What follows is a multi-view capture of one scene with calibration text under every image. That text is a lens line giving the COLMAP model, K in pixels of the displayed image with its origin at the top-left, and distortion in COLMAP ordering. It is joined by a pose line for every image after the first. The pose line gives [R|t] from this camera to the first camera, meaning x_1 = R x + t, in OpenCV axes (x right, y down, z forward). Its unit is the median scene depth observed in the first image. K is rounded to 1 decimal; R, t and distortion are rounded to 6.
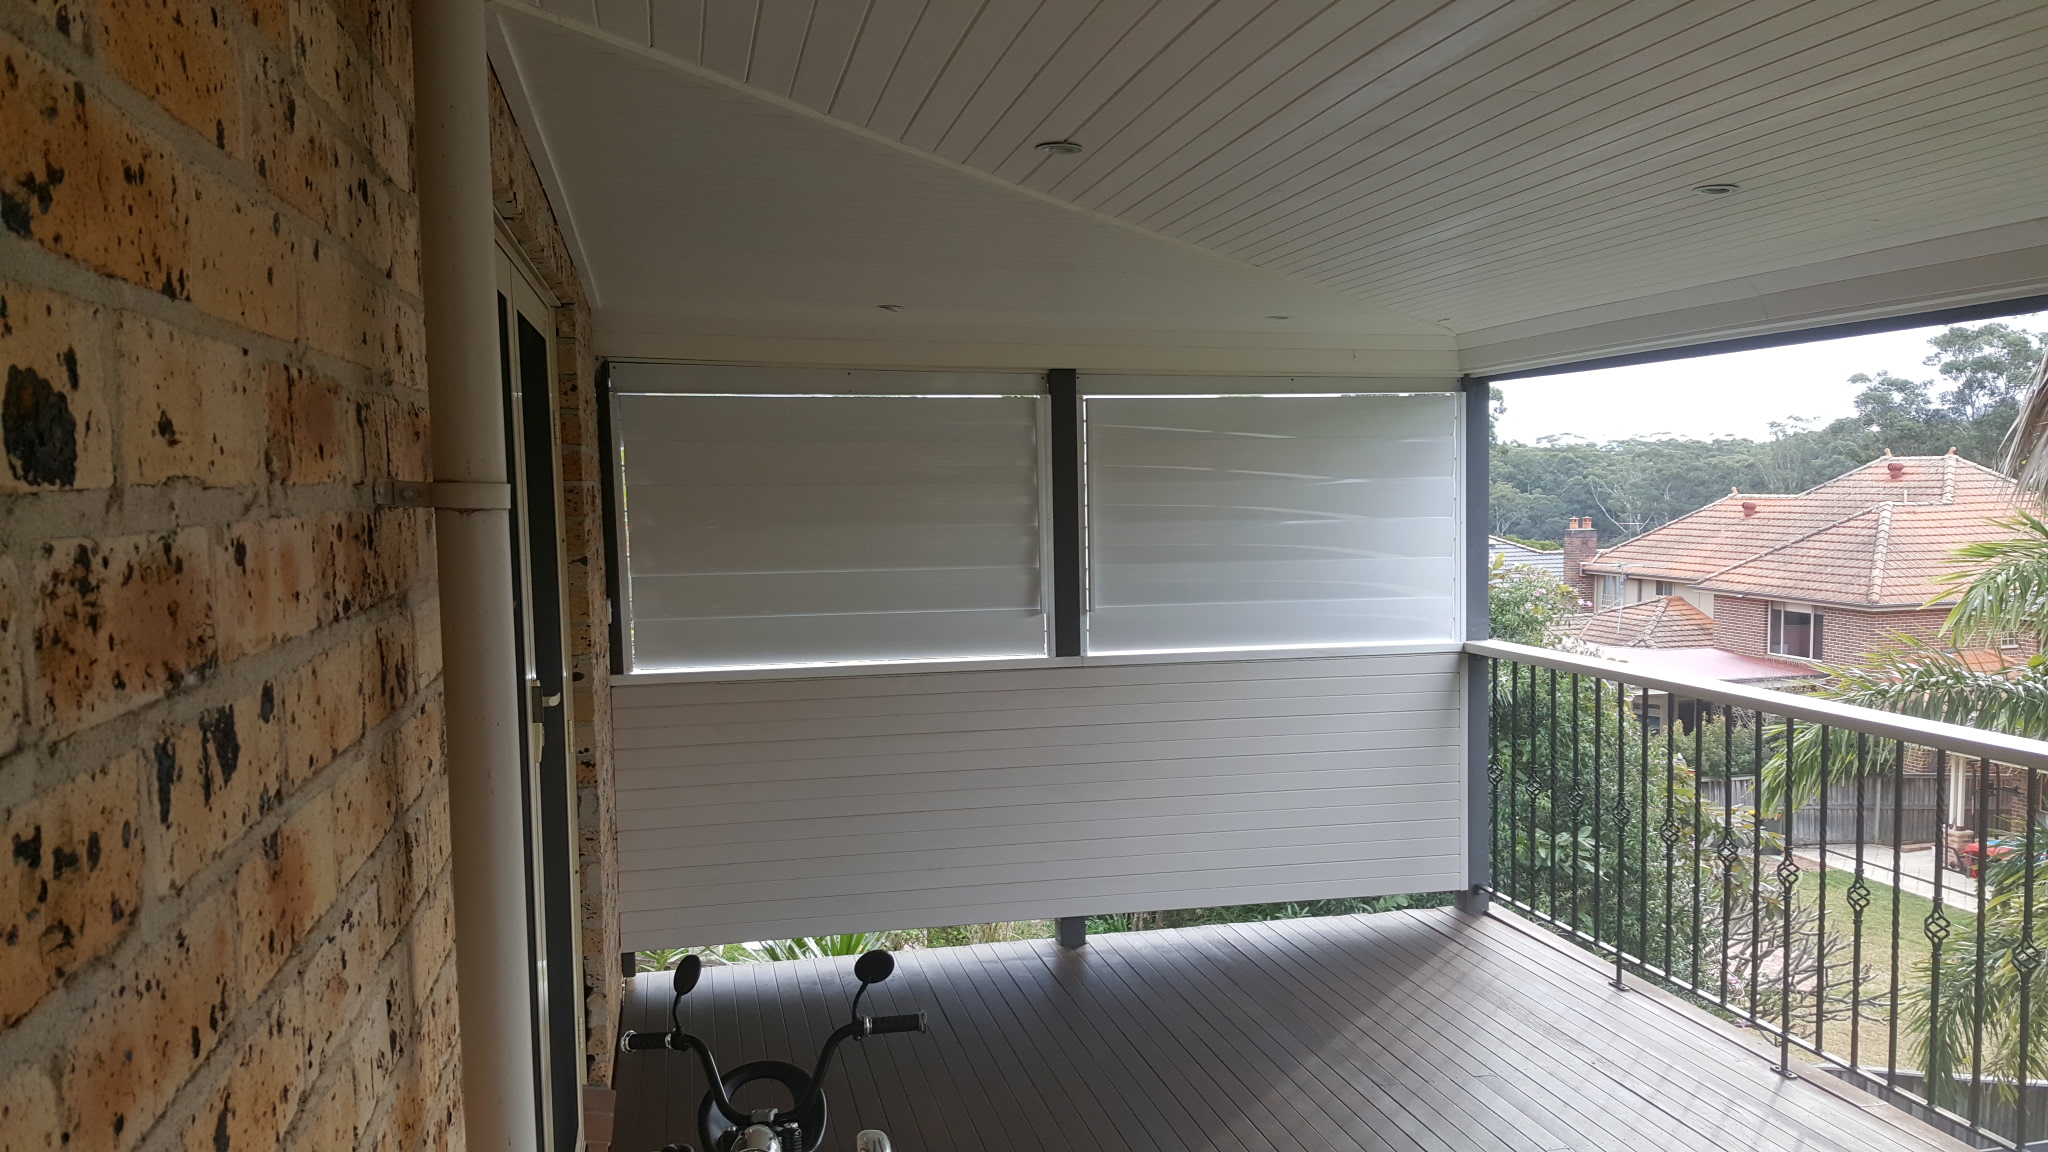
lens RADIAL K [[1465.6, 0, 1109.5], [0, 1465.6, 624.2], [0, 0, 1]] dist [-0.005589, -0.009612]
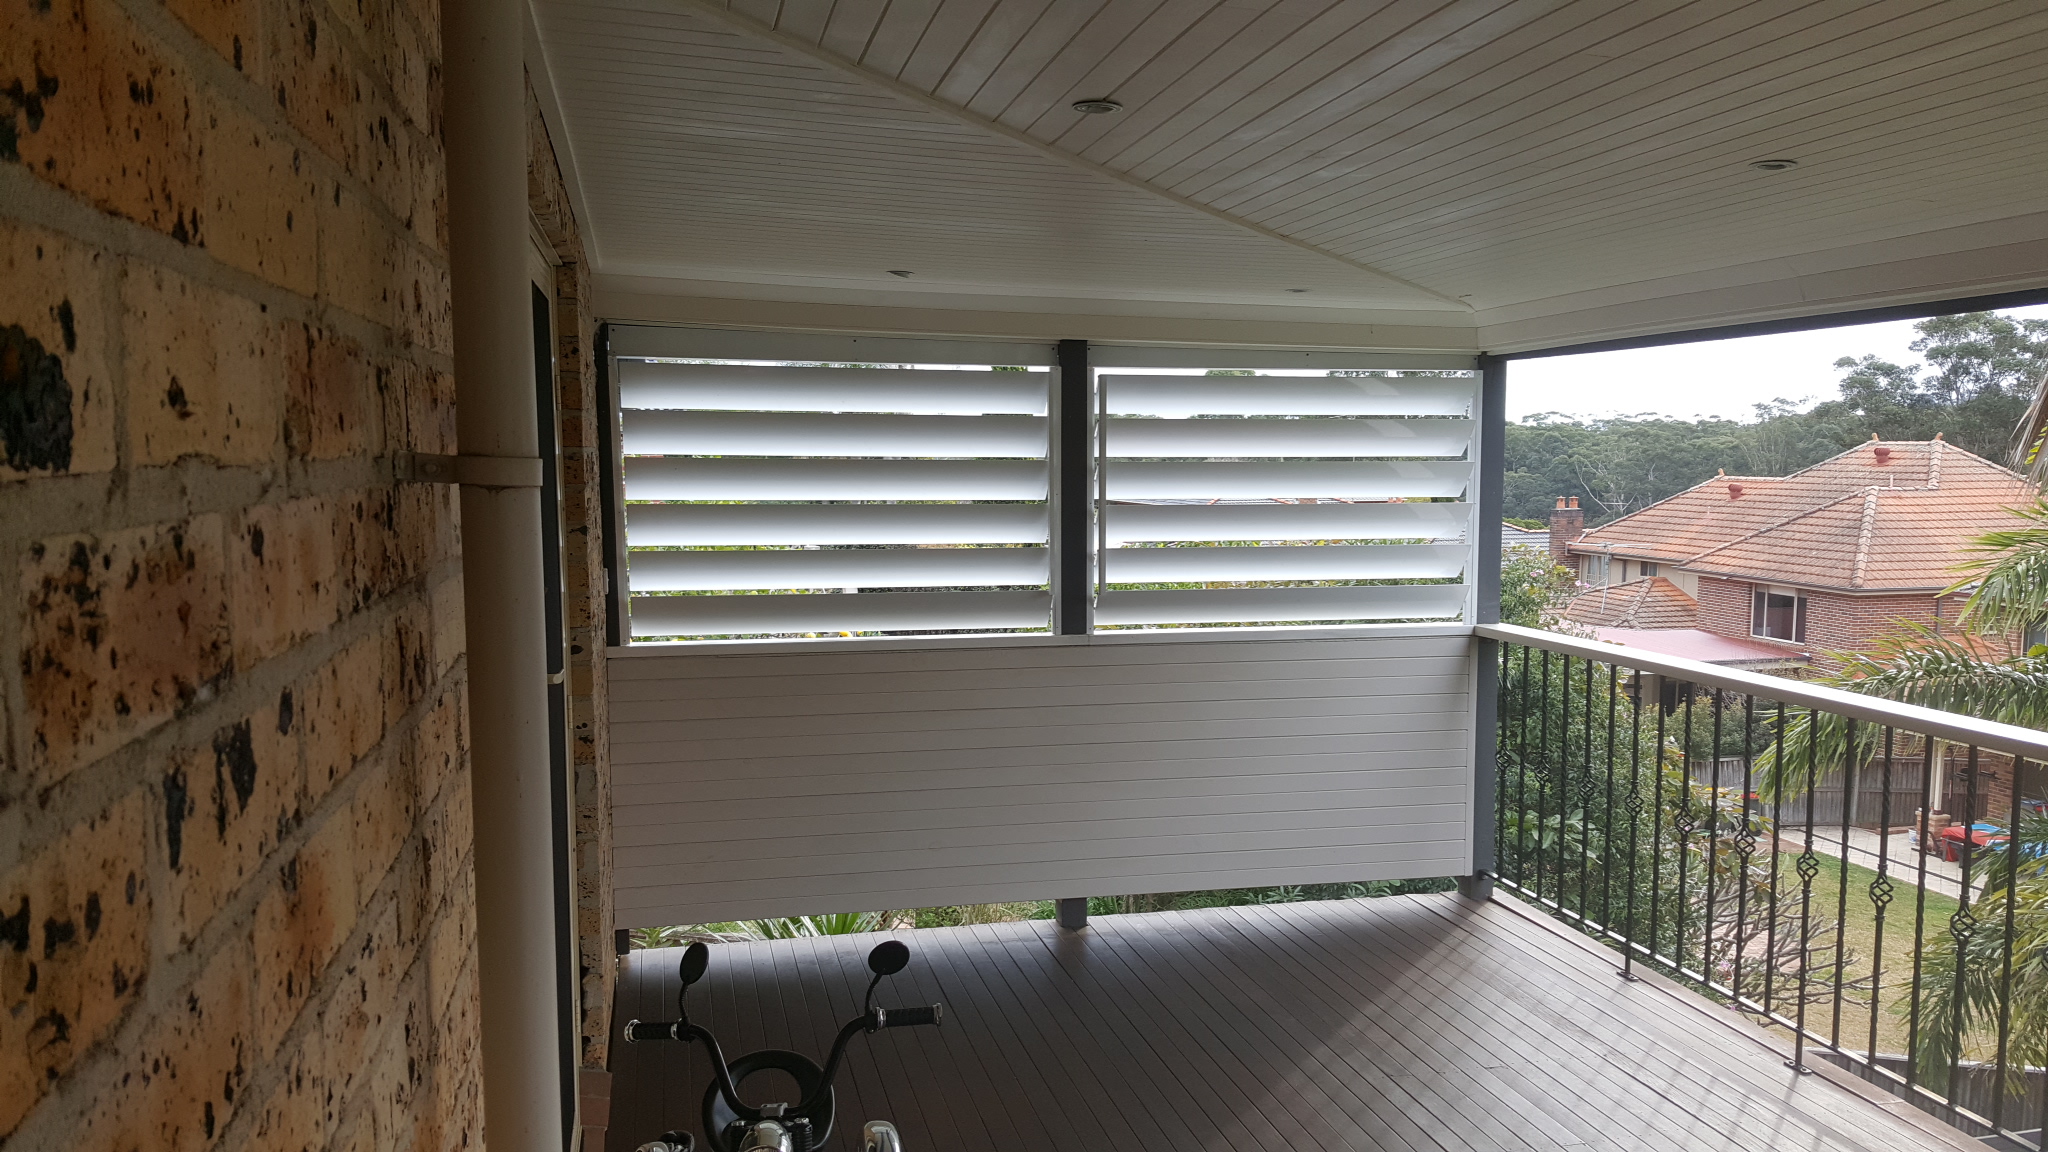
lens RADIAL K [[1465.6, 0, 1109.5], [0, 1465.6, 624.2], [0, 0, 1]] dist [-0.005589, -0.009612]
pose [[0.999829, 0.015295, 0.010362, -0.066892], [-0.015490, 0.999698, 0.019091, -0.016277], [-0.010067, -0.019248, 0.999764, 0.087341]]
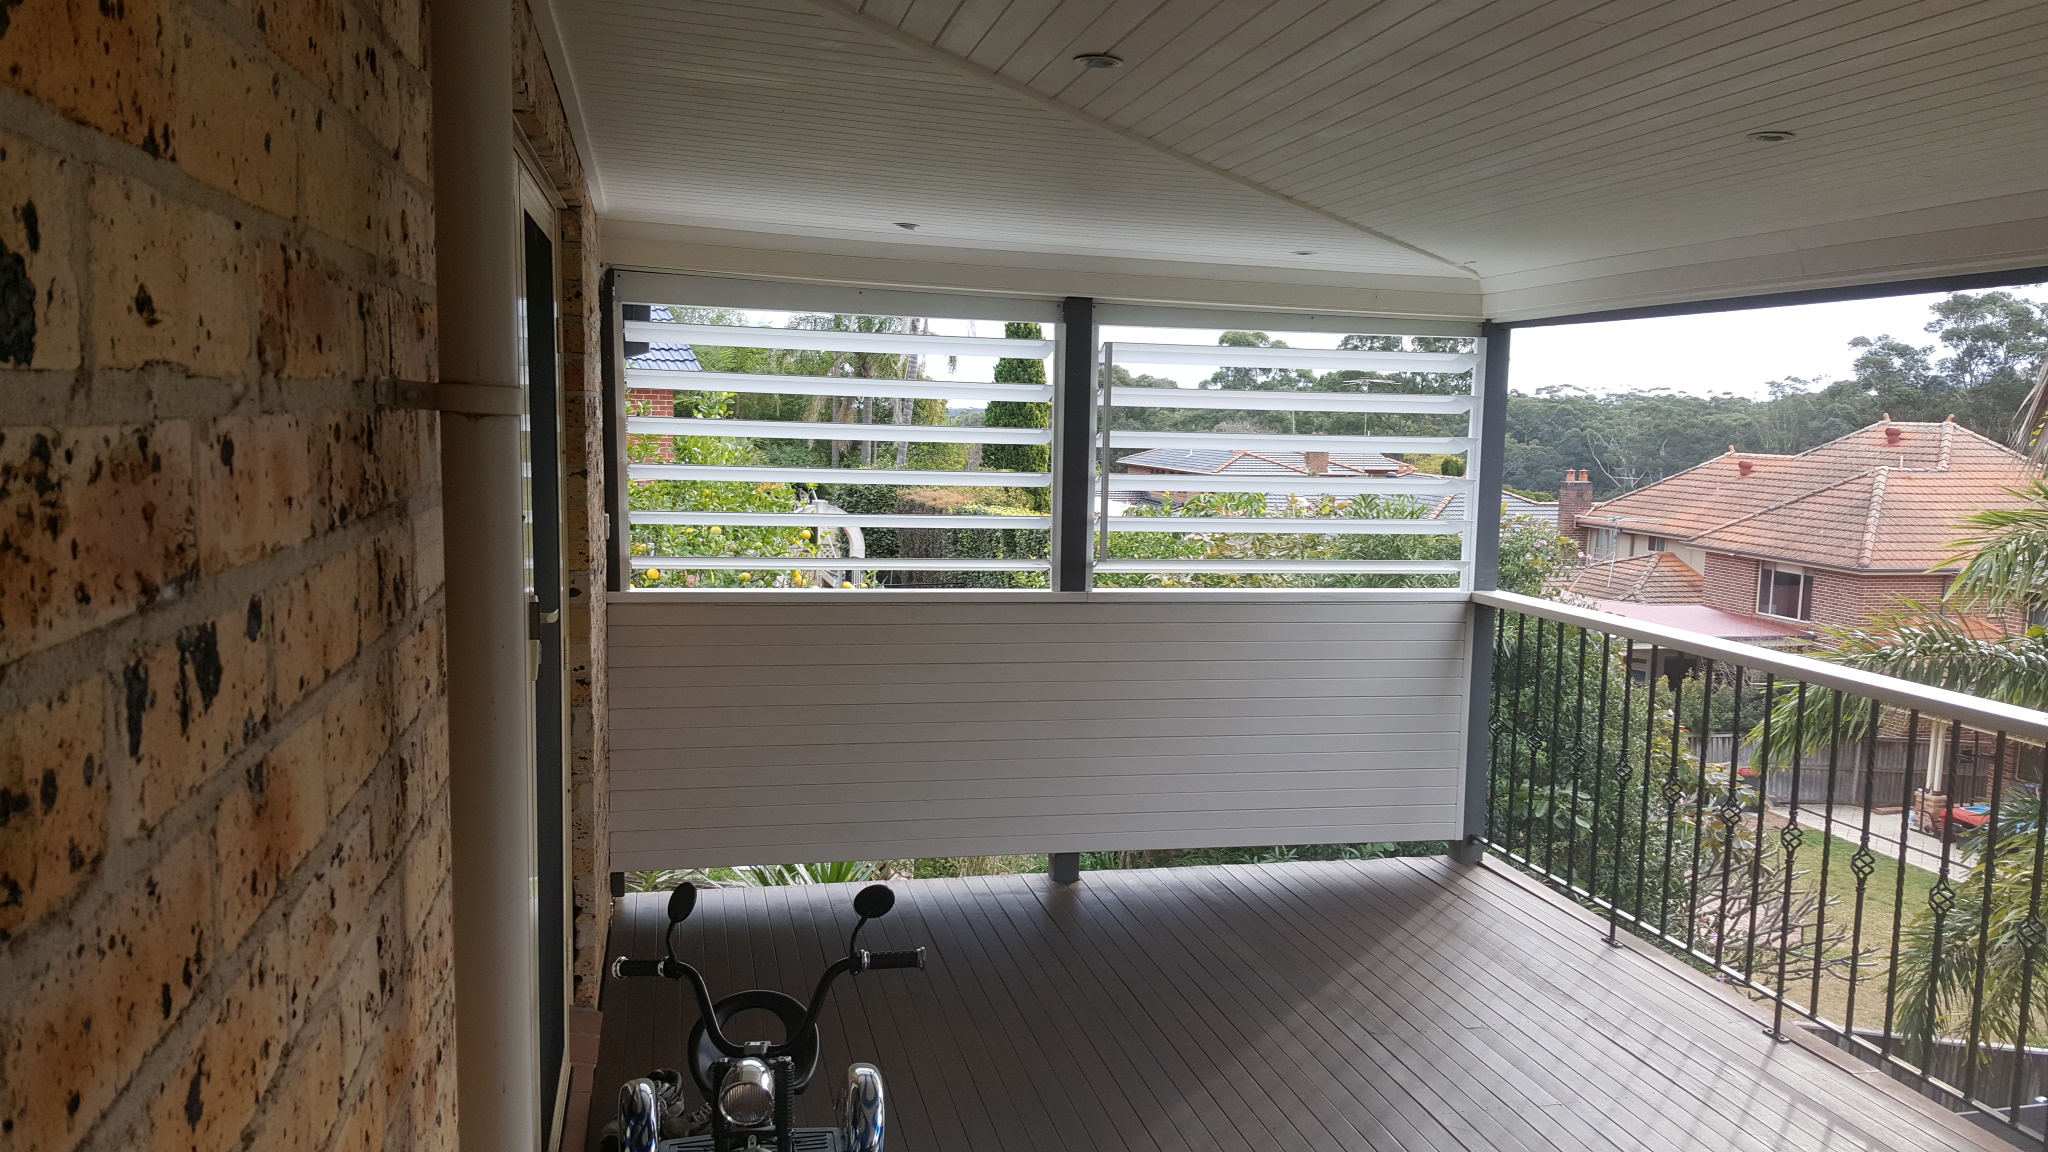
lens RADIAL K [[1463.3, 0, 1116.3], [0, 1463.3, 608.9], [0, 0, 1]] dist [-0.004367, -0.011910]
pose [[0.999178, 0.039103, 0.010654, -0.039229], [-0.039450, 0.998623, 0.034582, -0.003329], [-0.009287, -0.034973, 0.999345, 0.068281]]
